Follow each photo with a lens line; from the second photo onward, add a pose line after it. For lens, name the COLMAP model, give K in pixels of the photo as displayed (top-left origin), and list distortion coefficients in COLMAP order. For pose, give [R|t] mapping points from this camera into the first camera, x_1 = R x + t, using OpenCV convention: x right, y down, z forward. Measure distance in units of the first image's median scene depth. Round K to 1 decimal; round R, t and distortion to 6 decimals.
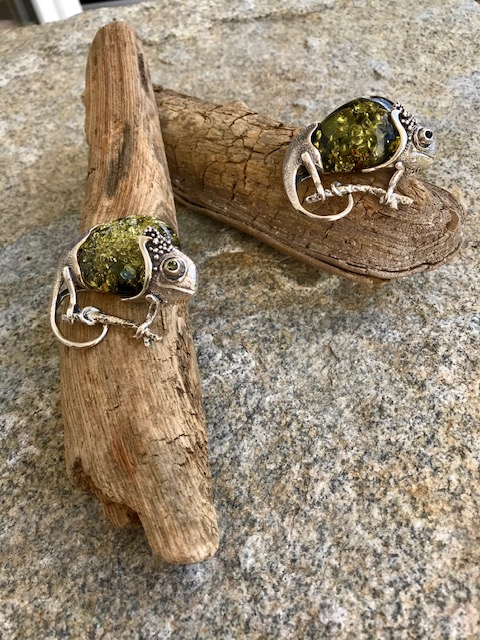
lens RADIAL K [[532.2, 0, 245.7], [0, 532.2, 326.7], [0, 0, 1]] dist [0.003441, -0.013114]
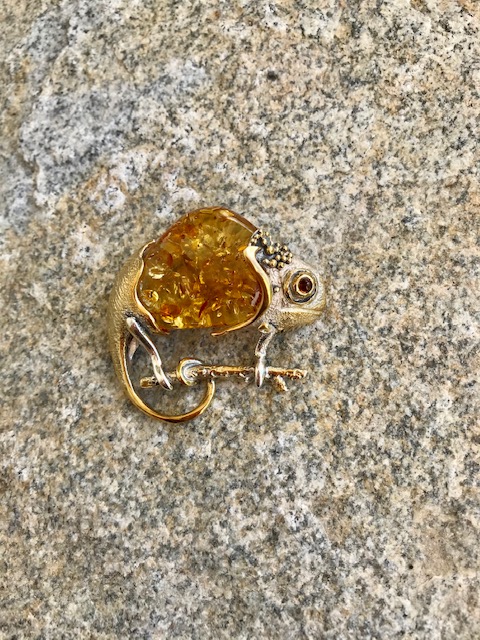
lens RADIAL K [[569.8, 0, 239.9], [0, 569.8, 318.4], [0, 0, 1]] dist [-0.024070, 0.007421]
pose [[0.993745, -0.098746, -0.052159, -0.320048], [0.111449, 0.906663, 0.406867, 0.083261], [0.007114, -0.410135, 0.911997, 0.249836]]
